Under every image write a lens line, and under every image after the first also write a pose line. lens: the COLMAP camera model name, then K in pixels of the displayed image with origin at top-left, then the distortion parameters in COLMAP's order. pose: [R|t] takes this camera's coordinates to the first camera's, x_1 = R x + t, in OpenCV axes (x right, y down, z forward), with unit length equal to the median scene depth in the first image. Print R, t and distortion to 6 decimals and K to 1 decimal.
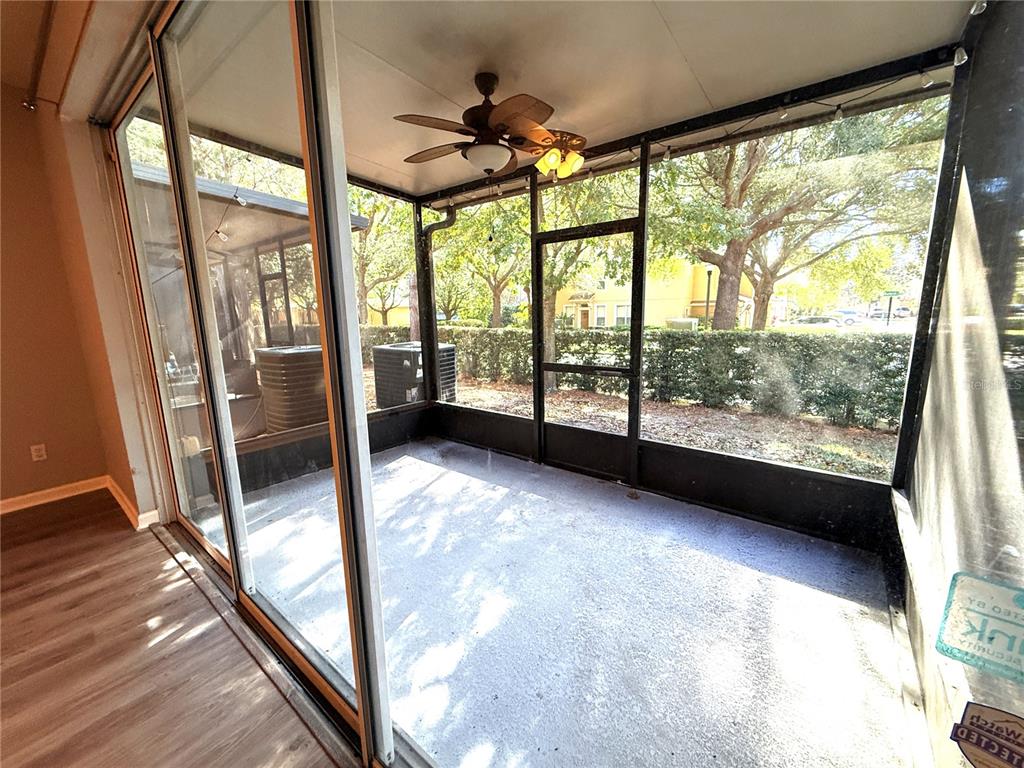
lens RADIAL K [[408.3, 0, 512.0], [0, 408.3, 384.0], [0, 0, 1]] dist [-0.002106, -0.000236]
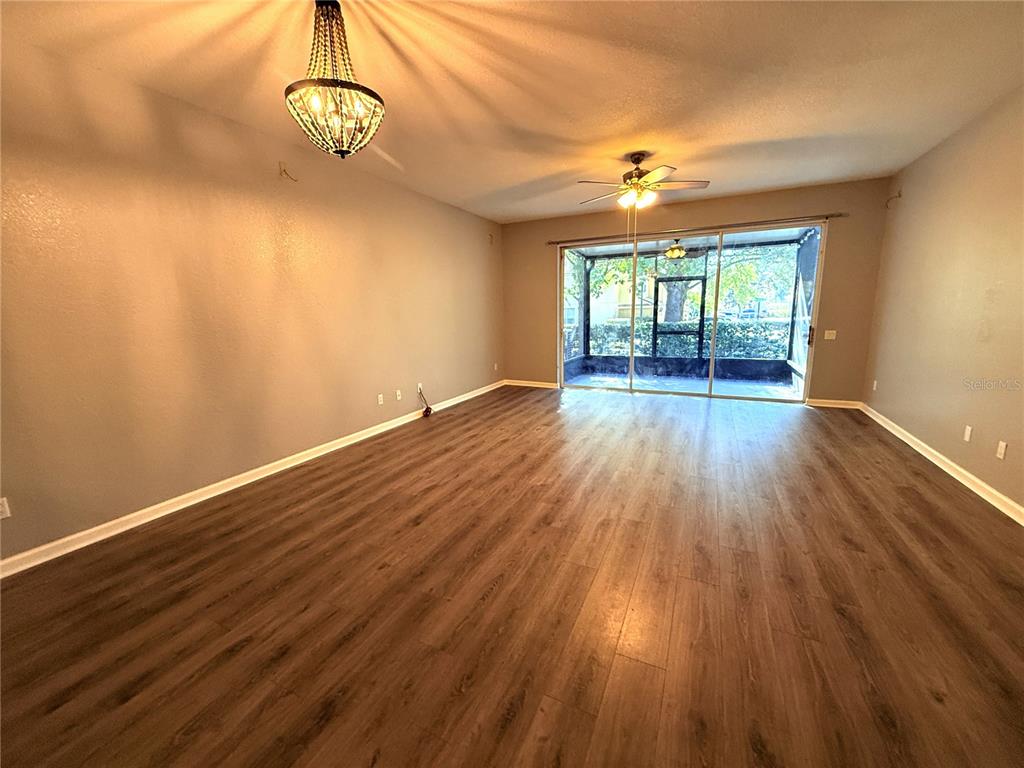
lens RADIAL K [[408.3, 0, 512.0], [0, 408.3, 384.0], [0, 0, 1]] dist [-0.002106, -0.000236]
pose [[0.976411, -0.038800, 0.212404, -1.614582], [0.040359, 0.999181, -0.003008, 0.285841], [-0.212113, 0.011509, 0.977177, -1.444398]]
